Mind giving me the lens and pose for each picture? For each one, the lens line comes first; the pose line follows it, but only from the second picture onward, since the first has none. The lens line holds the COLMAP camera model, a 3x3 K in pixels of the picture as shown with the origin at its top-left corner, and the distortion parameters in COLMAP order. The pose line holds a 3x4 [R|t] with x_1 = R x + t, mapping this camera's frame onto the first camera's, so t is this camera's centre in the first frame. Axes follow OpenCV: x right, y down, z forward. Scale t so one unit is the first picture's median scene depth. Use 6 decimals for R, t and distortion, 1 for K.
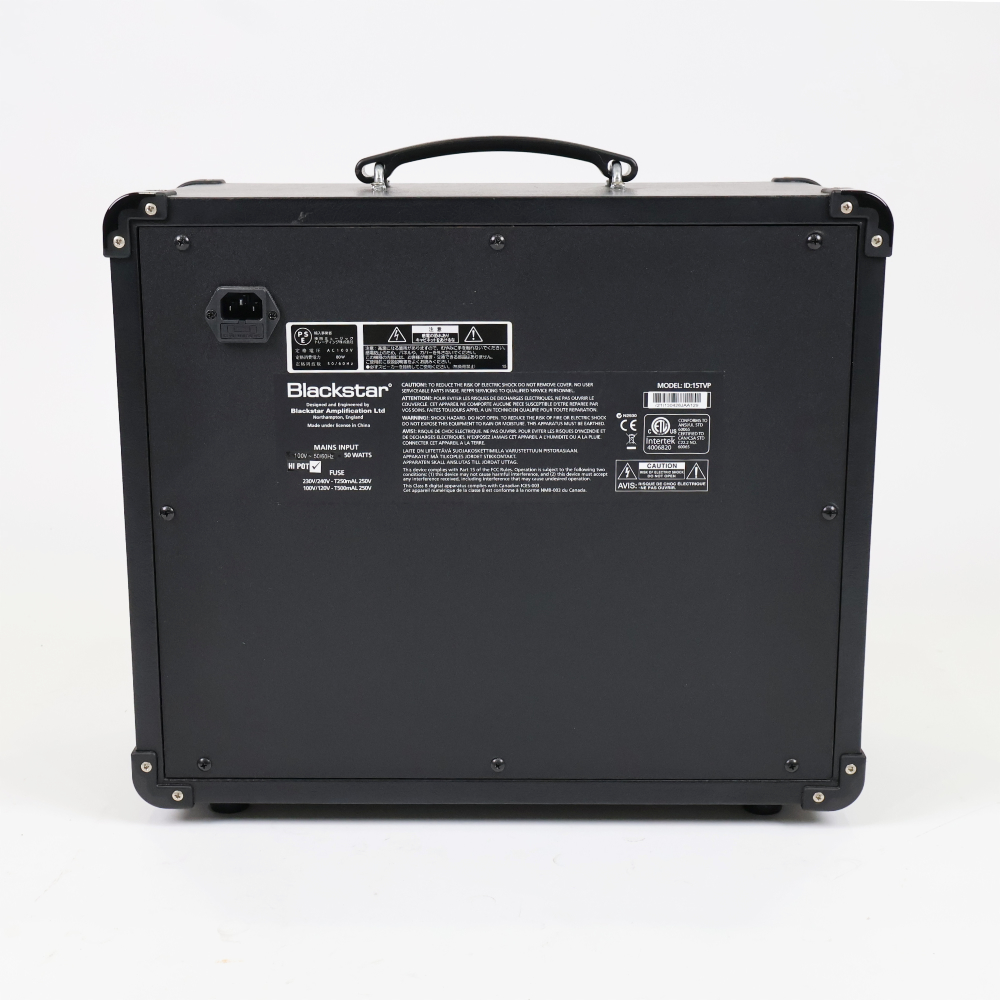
lens RADIAL K [[1567.4, 0, 500.0], [0, 1567.4, 500.0], [0, 0, 1]] dist [0.193885, 0.046397]
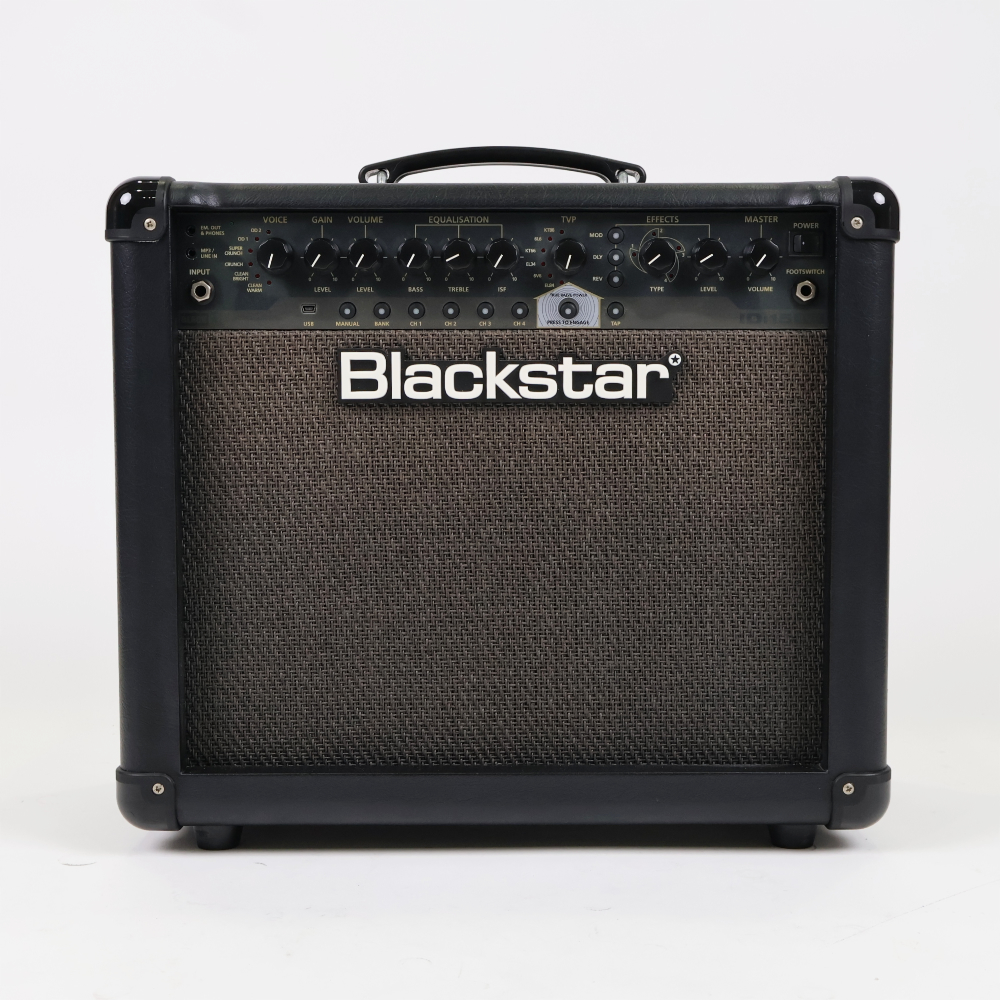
lens RADIAL K [[1567.4, 0, 500.0], [0, 1567.4, 500.0], [0, 0, 1]] dist [0.193885, 0.046397]
pose [[0.999992, 0.002565, -0.003159, -0.102905], [-0.002578, 0.999988, -0.004150, -0.044429], [0.003149, 0.004158, 0.999986, 0.694421]]
